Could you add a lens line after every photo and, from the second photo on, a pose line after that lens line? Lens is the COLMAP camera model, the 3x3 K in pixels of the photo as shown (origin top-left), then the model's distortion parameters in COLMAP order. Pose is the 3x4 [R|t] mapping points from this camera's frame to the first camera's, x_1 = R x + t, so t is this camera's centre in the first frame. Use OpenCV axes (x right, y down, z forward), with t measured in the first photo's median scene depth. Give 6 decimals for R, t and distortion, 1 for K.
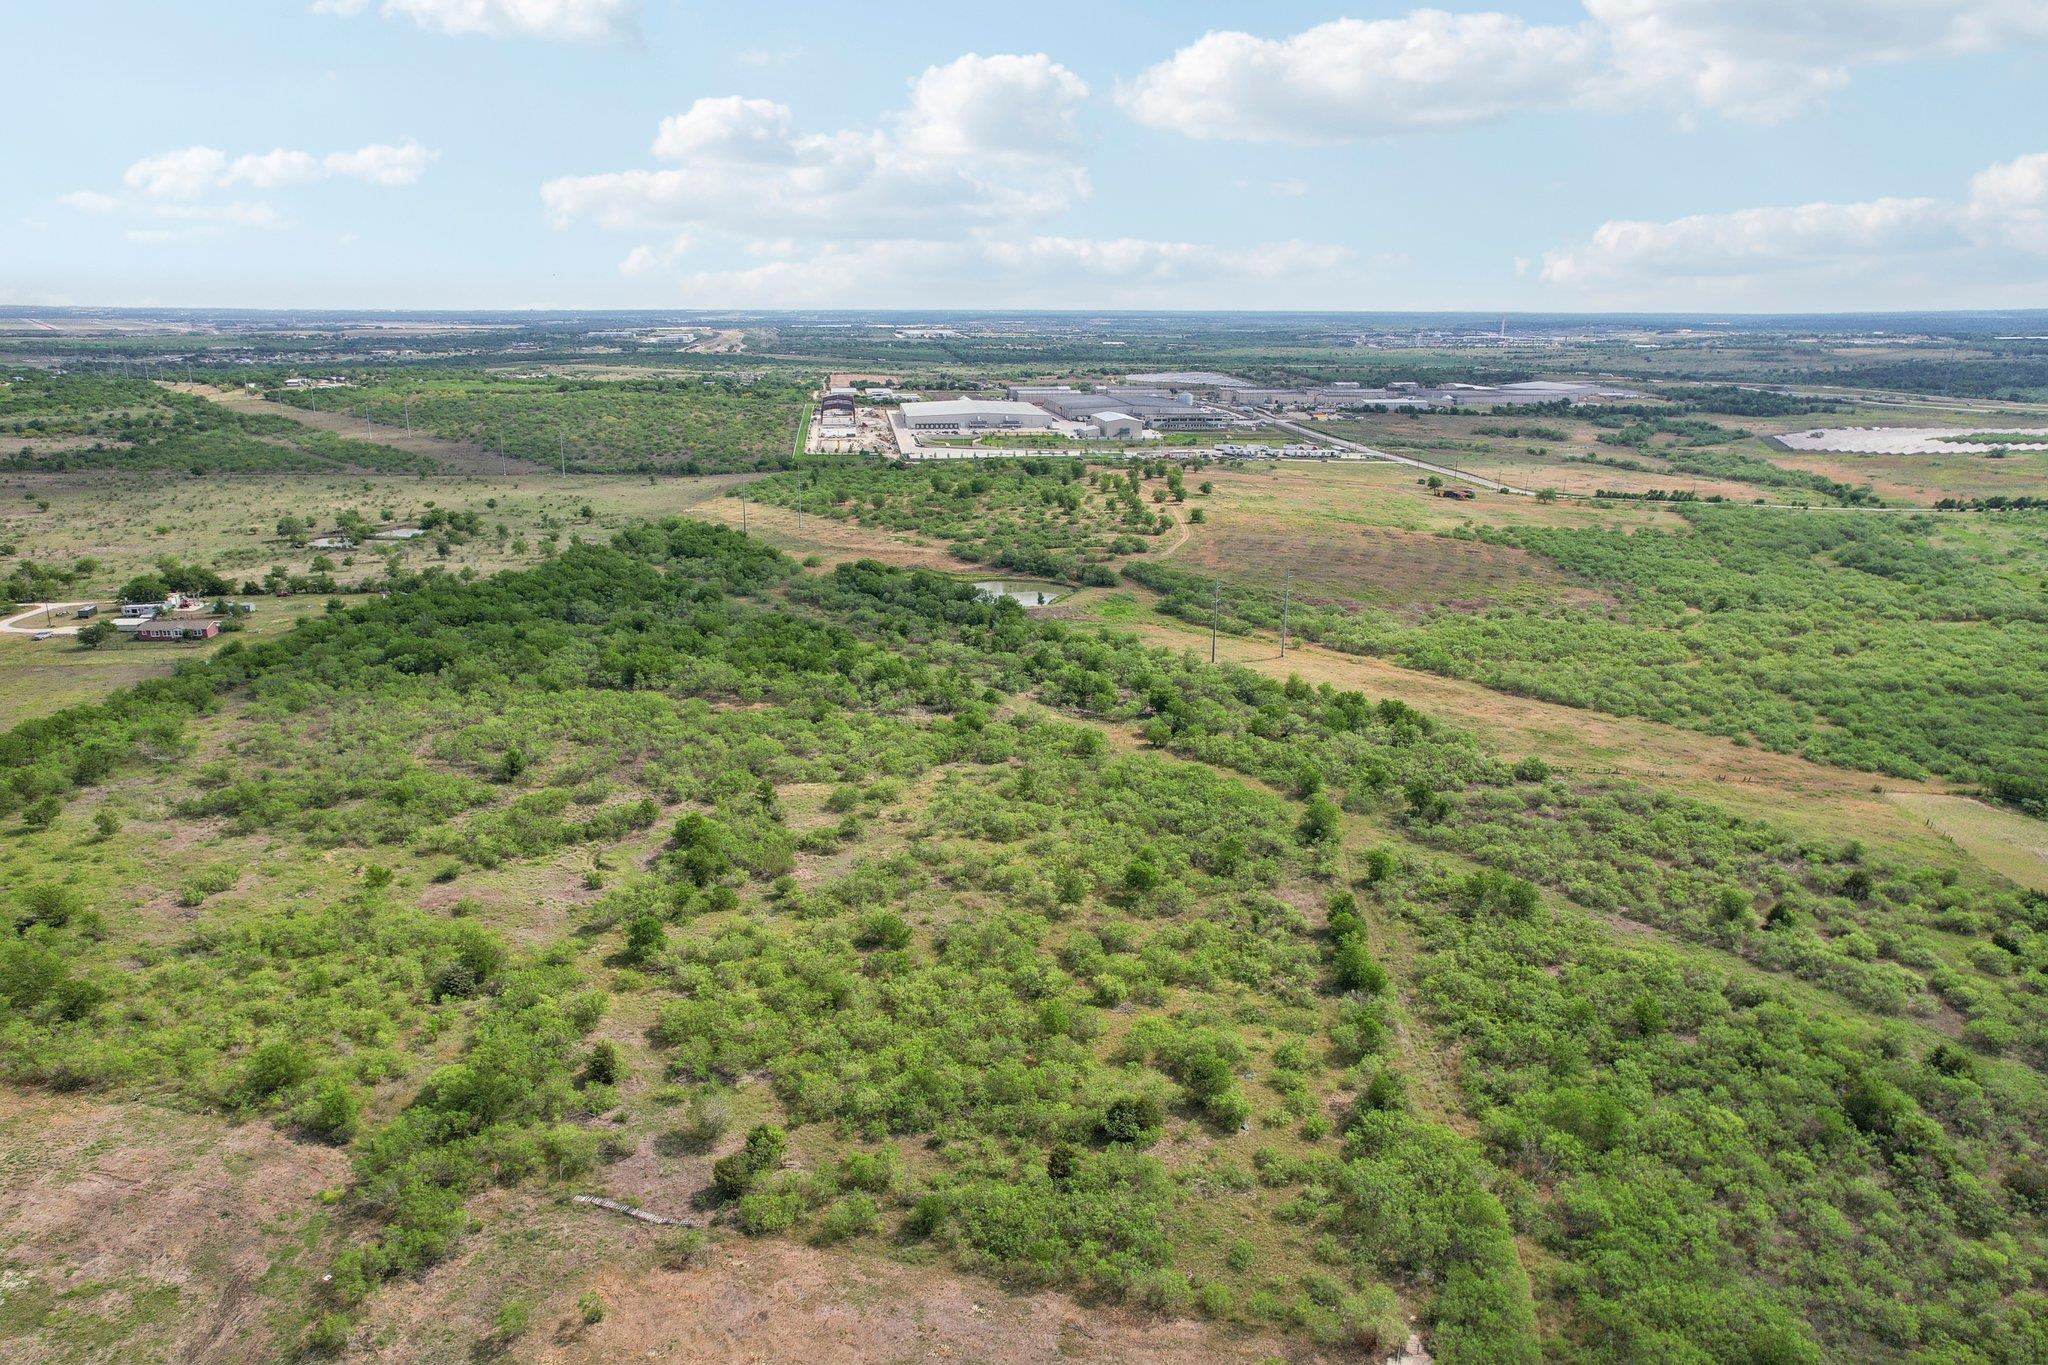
lens RADIAL K [[1289.5, 0, 1032.5], [0, 1289.5, 738.3], [0, 0, 1]] dist [-0.069338, 0.083444]
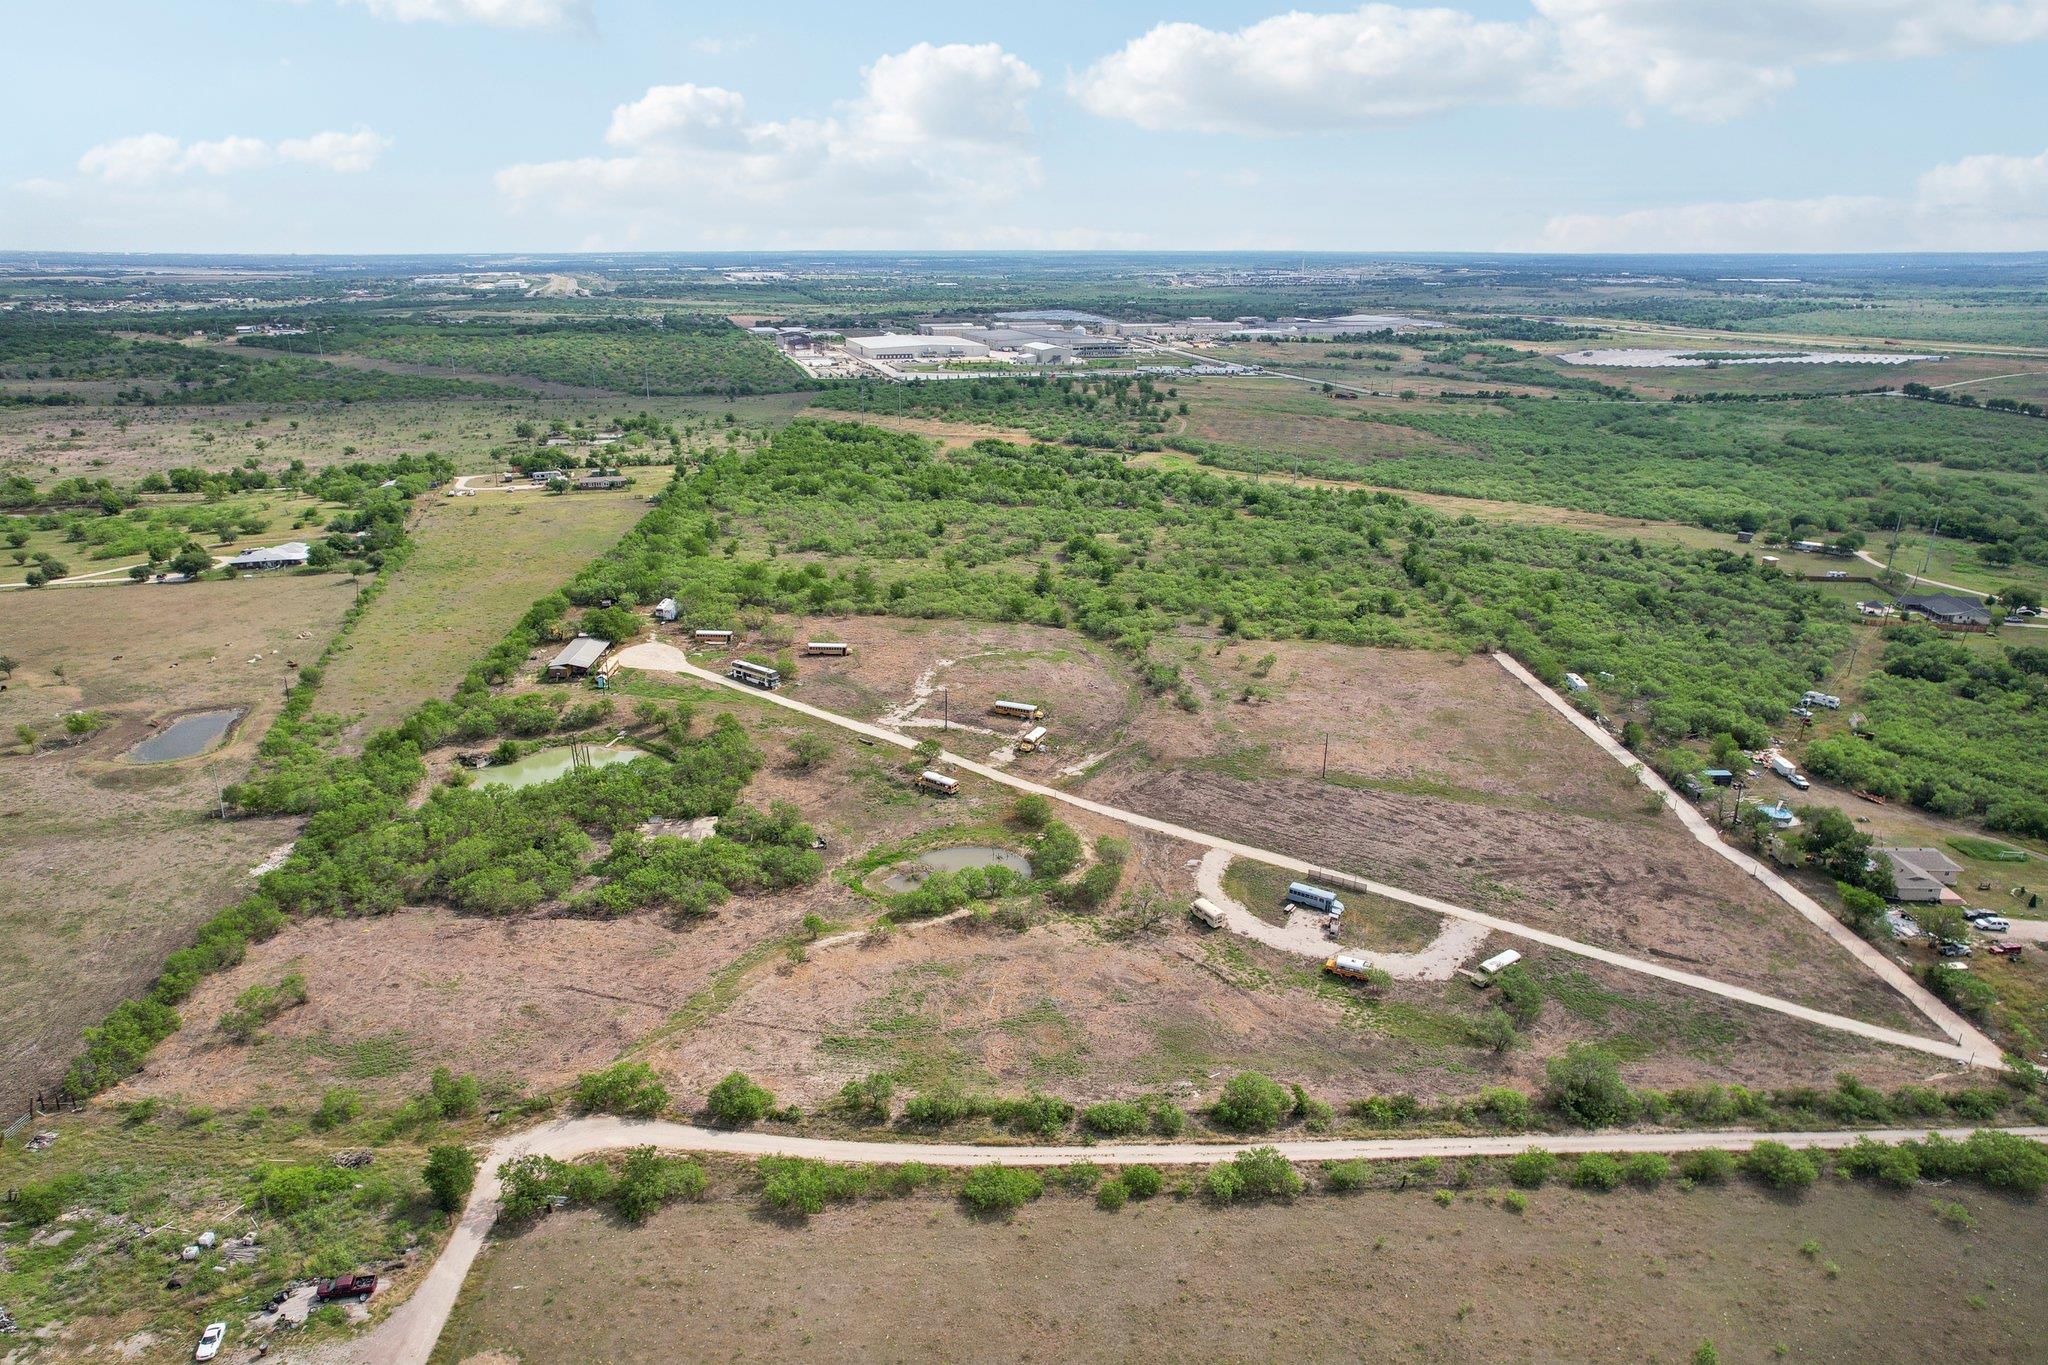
lens RADIAL K [[1289.0, 0, 1007.9], [0, 1289.0, 732.3], [0, 0, 1]] dist [-0.054389, 0.047499]
pose [[0.990568, -0.051141, 0.127123, -0.181499], [0.046460, 0.998138, 0.039518, 0.081002], [-0.128908, -0.033239, 0.991099, -0.262956]]
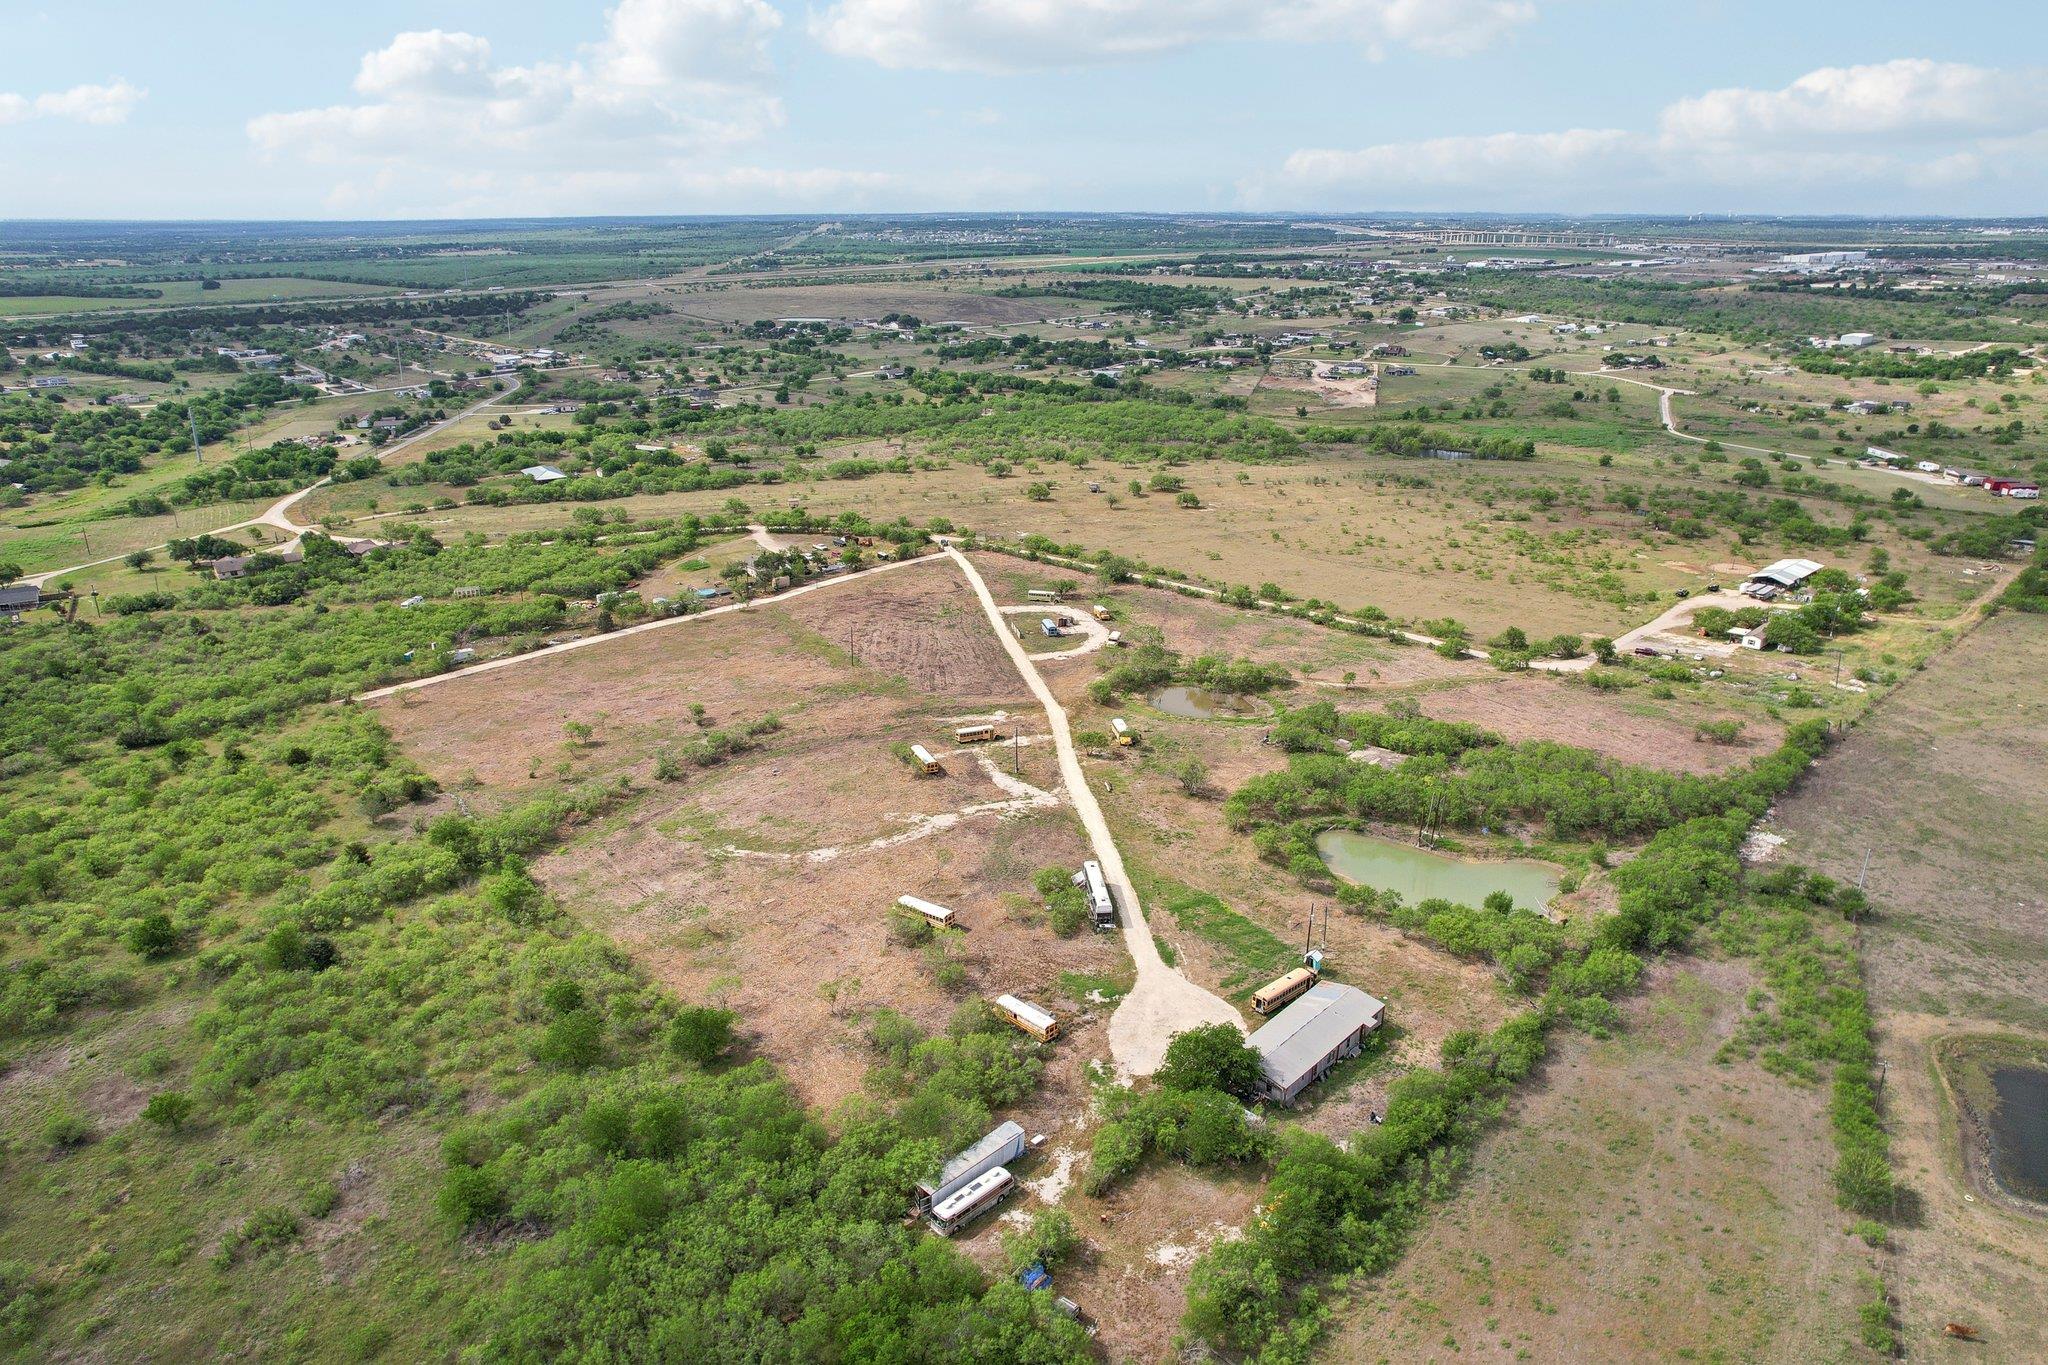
lens RADIAL K [[1274.7, 0, 1024.0], [0, 1274.7, 682.5], [0, 0, 1]] dist [-0.070374, 0.055187]
pose [[-0.783872, -0.216527, 0.581946, -0.334589], [0.201945, 0.797371, 0.568698, -0.105640], [-0.587165, 0.563308, -0.581310, 0.282078]]
